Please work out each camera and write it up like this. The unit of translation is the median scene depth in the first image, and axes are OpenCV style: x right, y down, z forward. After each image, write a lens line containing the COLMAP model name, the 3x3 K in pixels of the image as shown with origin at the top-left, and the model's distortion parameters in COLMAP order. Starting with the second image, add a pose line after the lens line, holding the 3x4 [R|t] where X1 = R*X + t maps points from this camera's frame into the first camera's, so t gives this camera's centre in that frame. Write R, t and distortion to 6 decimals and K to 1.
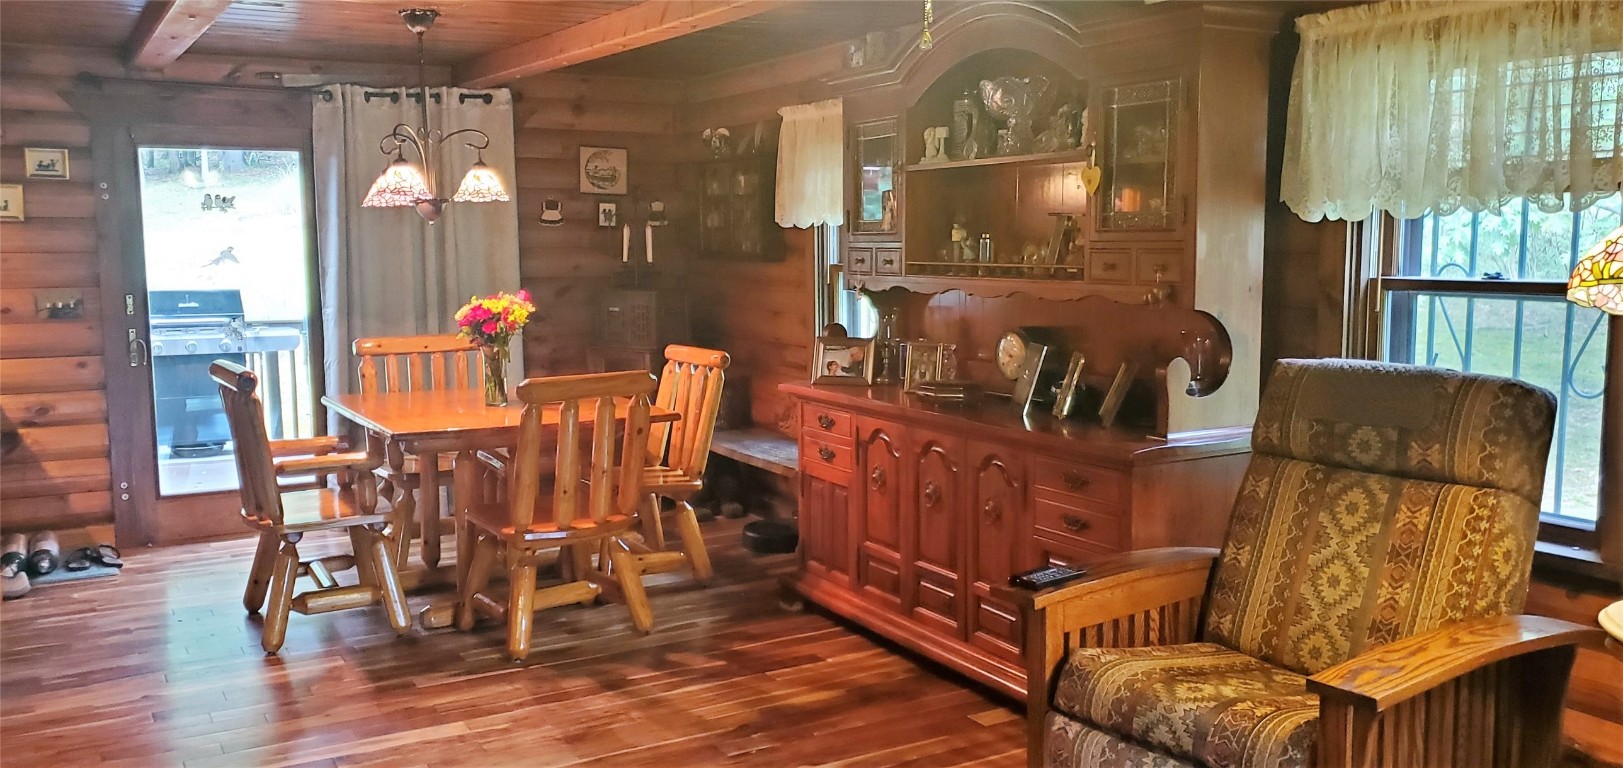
lens RADIAL K [[1367.3, 0, 811.5], [0, 1367.3, 384.0], [0, 0, 1]] dist [0.175910, -0.339483]
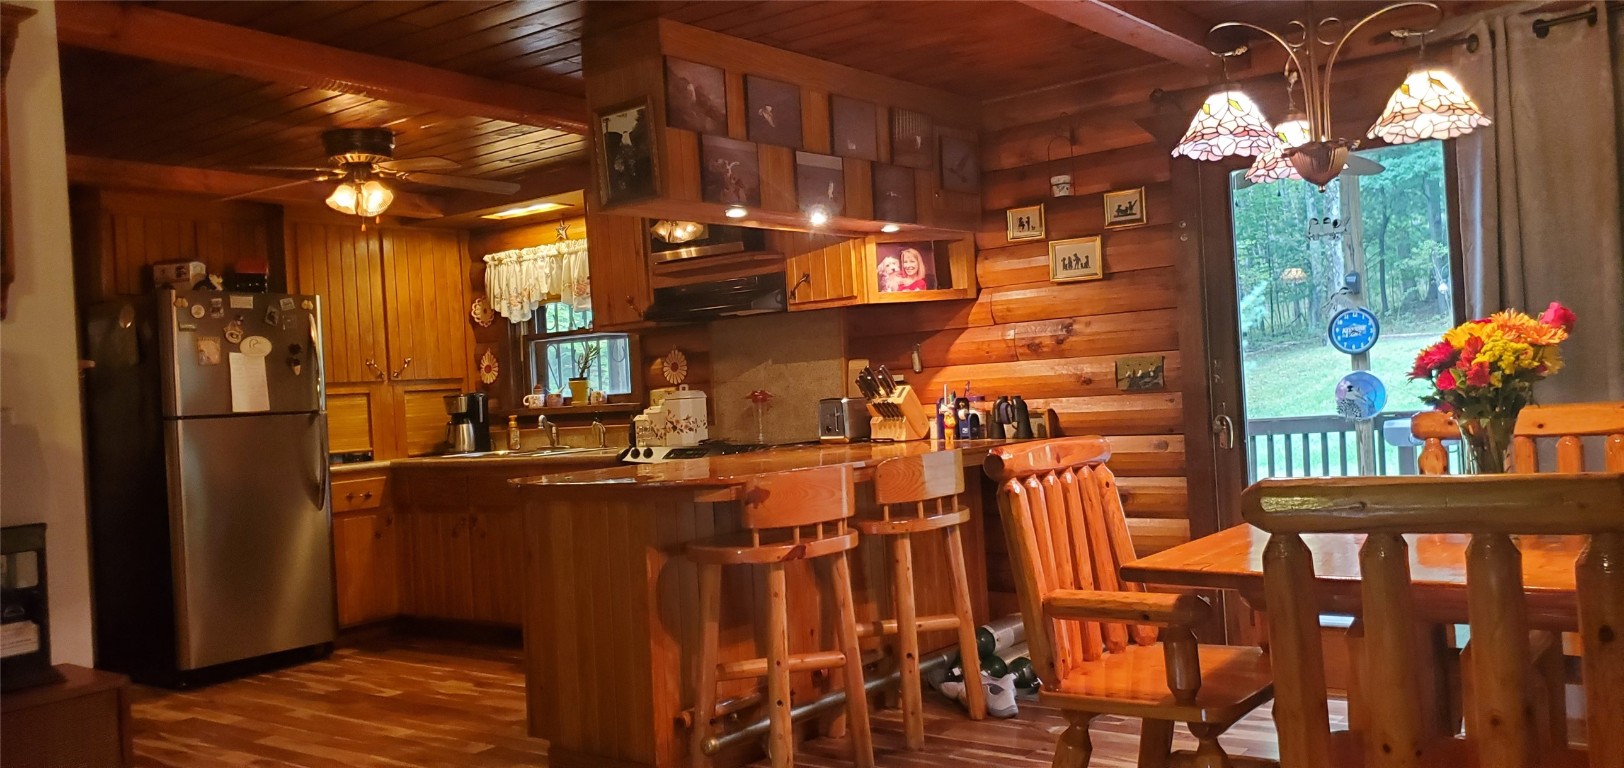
lens RADIAL K [[1301.8, 0, 794.2], [0, 1301.8, 384.0], [0, 0, 1]] dist [0.090905, -0.101628]
pose [[0.382058, -0.026110, -0.923769, 0.111625], [-0.041953, 0.998080, -0.045561, -0.005386], [0.923185, 0.056162, 0.380230, 0.510400]]
